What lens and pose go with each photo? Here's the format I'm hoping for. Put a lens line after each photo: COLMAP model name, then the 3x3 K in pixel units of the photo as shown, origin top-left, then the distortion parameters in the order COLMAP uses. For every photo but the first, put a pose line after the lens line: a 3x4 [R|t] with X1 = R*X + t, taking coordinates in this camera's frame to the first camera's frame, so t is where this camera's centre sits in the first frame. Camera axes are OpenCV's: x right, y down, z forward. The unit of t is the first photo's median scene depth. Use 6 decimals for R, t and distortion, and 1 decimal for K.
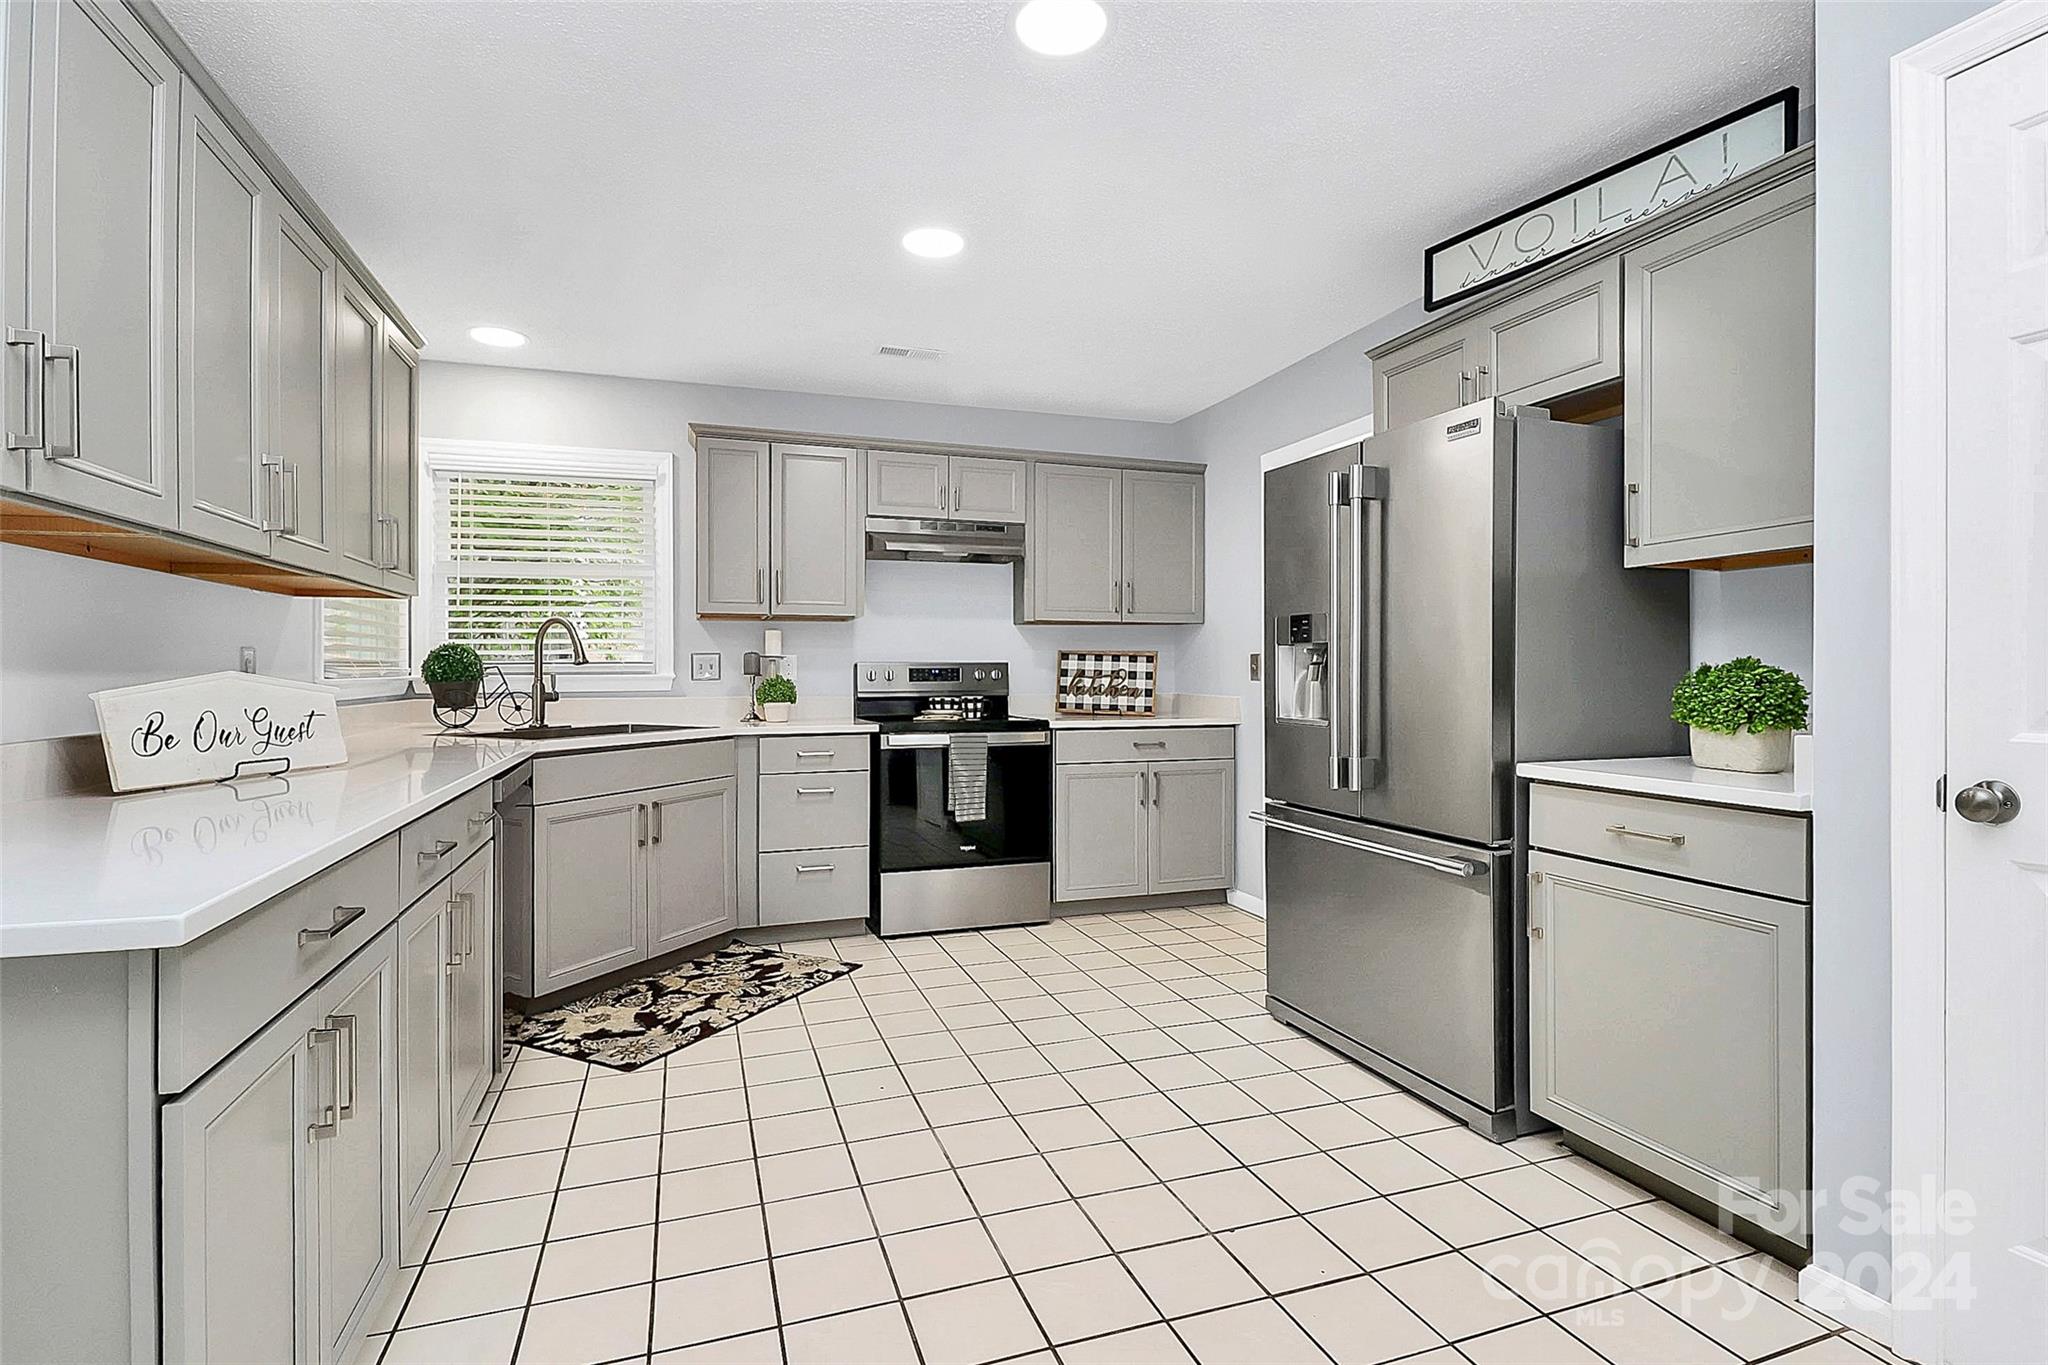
lens RADIAL K [[968.1, 0, 1024.4], [0, 968.1, 693.3], [0, 0, 1]] dist [0.019329, -0.022902]
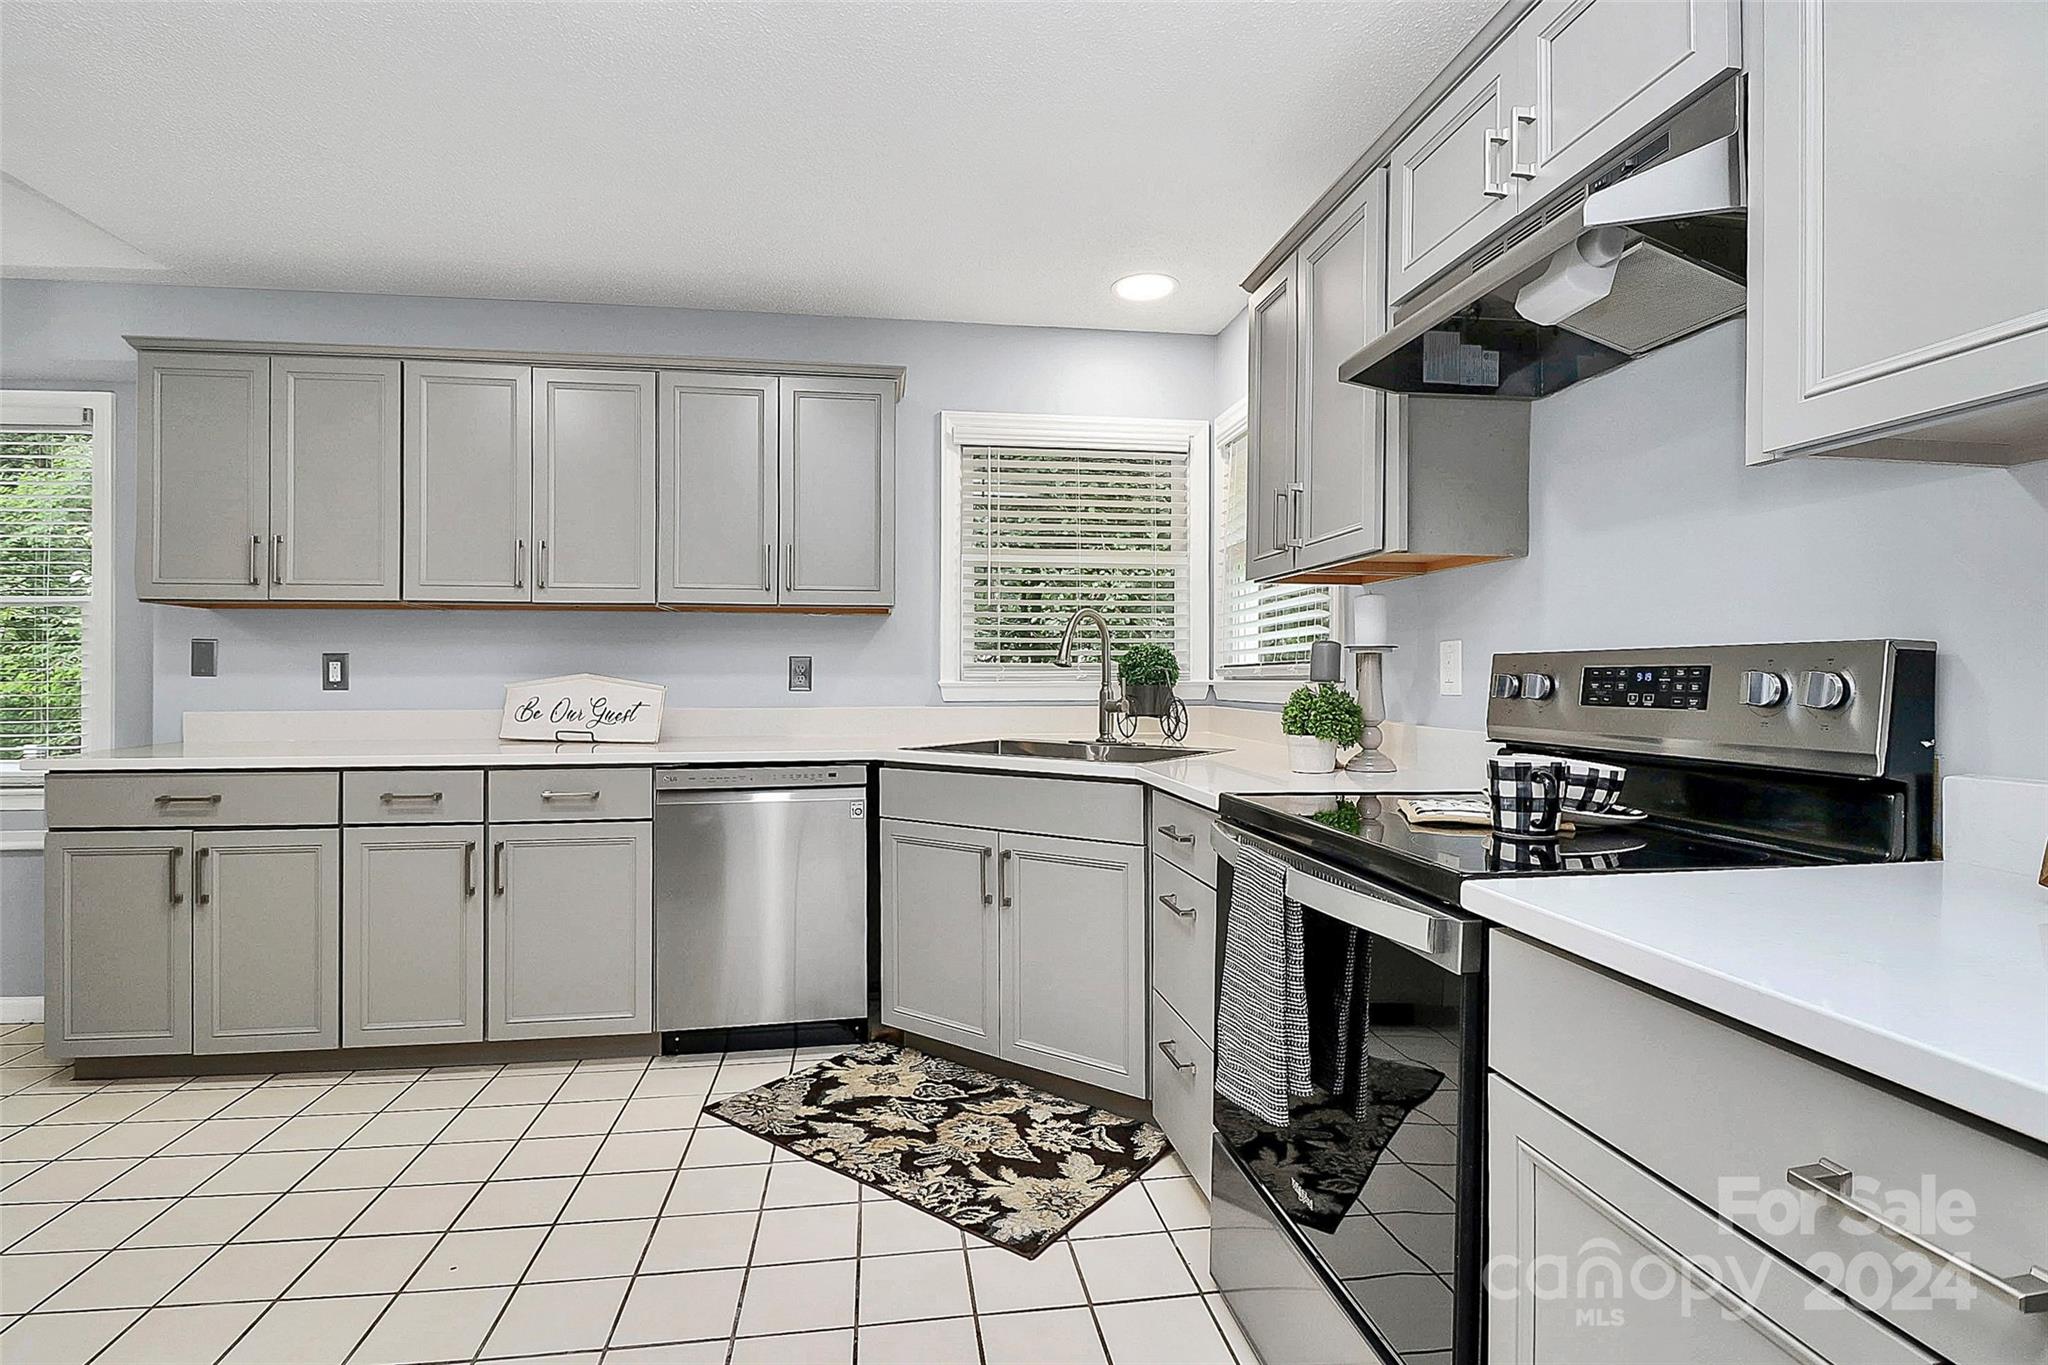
lens RADIAL K [[989.3, 0, 1024.0], [0, 989.3, 682.5], [0, 0, 1]] dist [-0.000155, -0.008816]
pose [[-0.185578, 0.006210, -0.982610, 0.337015], [-0.024735, 0.999634, 0.010989, -0.023830], [0.982318, 0.026344, -0.185357, 1.088889]]
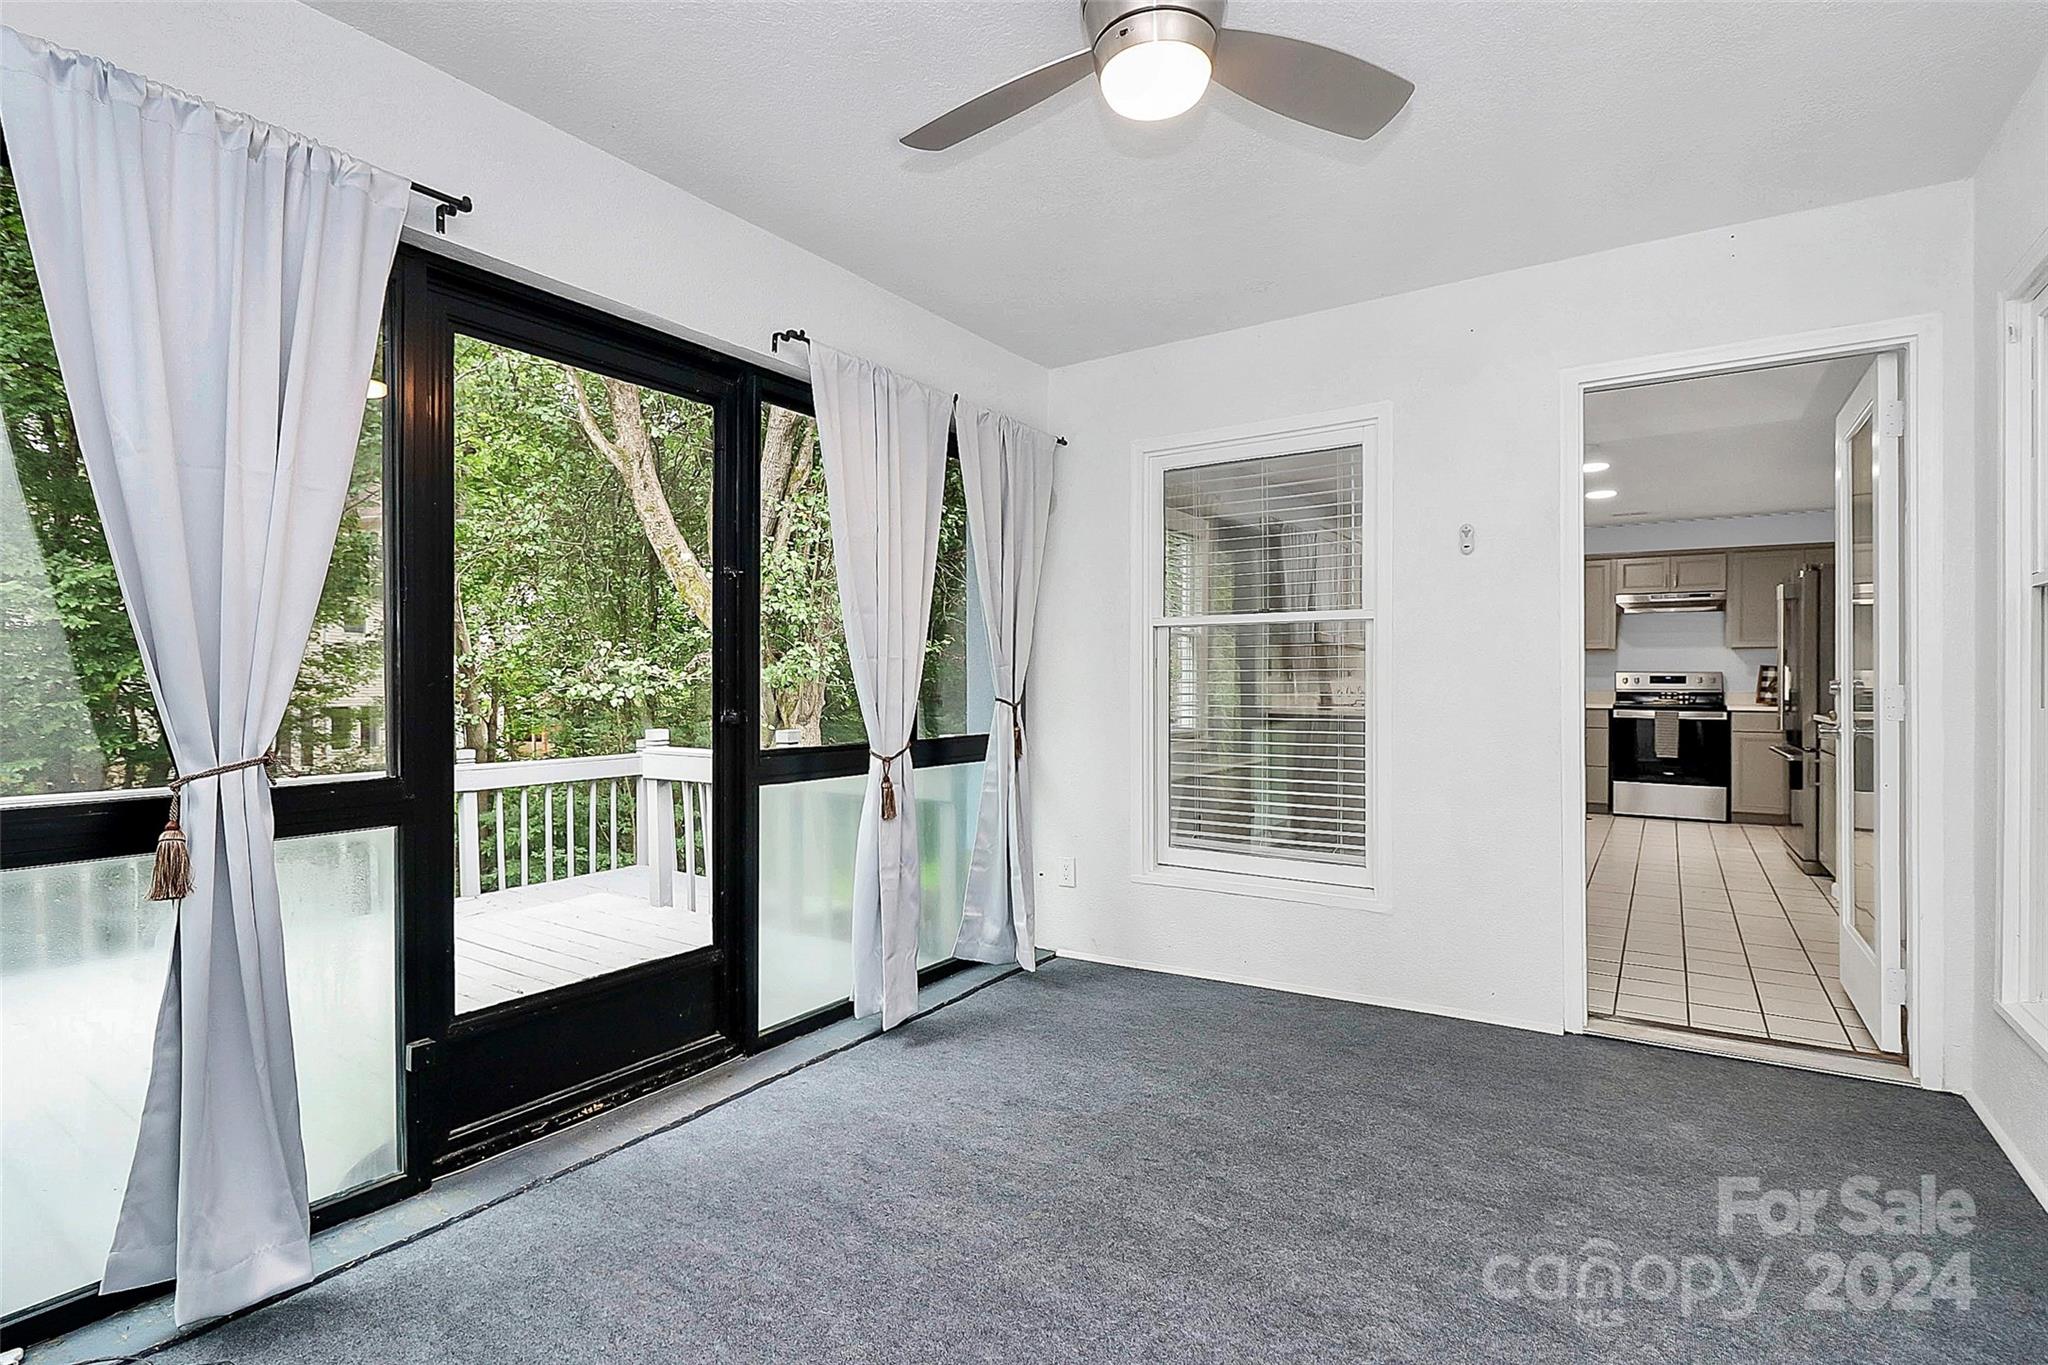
lens RADIAL K [[989.3, 0, 1024.0], [0, 989.3, 682.5], [0, 0, 1]] dist [-0.000155, -0.008816]
pose [[0.606936, 0.005944, -0.794728, 0.779372], [-0.017949, 0.999820, -0.006230, 0.022395], [0.794548, 0.018045, 0.606934, -1.265264]]
